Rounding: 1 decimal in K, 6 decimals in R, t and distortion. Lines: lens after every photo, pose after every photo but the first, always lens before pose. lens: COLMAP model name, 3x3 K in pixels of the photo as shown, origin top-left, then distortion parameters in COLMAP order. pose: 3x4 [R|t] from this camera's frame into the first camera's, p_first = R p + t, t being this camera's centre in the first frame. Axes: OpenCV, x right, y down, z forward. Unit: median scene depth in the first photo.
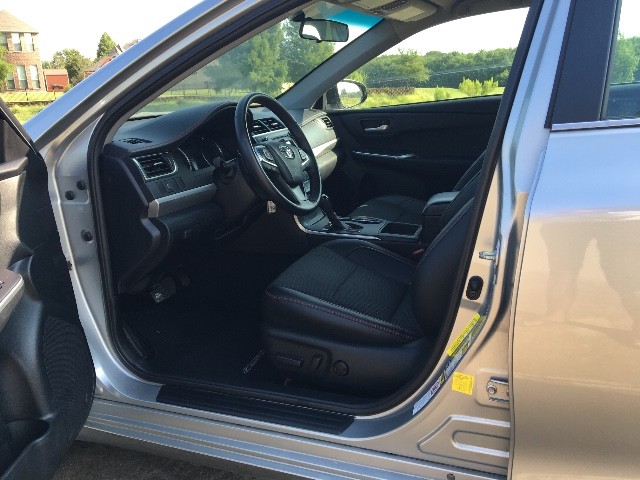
lens RADIAL K [[540.4, 0, 328.3], [0, 540.4, 233.6], [0, 0, 1]] dist [0.064857, -0.084833]
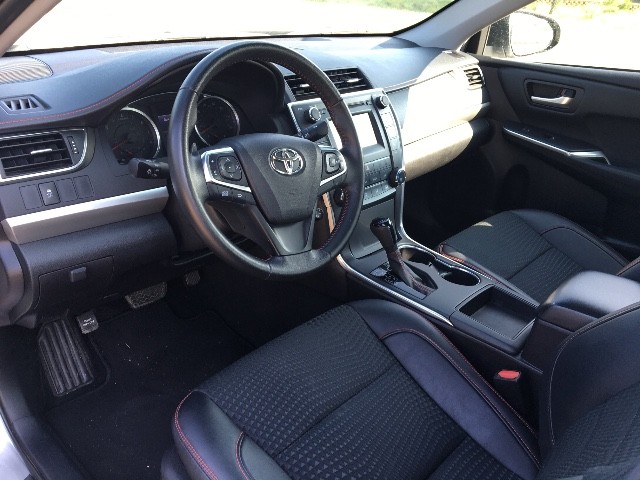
lens RADIAL K [[540.4, 0, 319.8], [0, 540.4, 240.2], [0, 0, 1]] dist [0.064857, -0.084833]
pose [[0.905568, 0.274262, -0.323617, 0.096121], [-0.208190, 0.952031, 0.224263, -0.125846], [0.369600, -0.135712, 0.919227, 0.299309]]
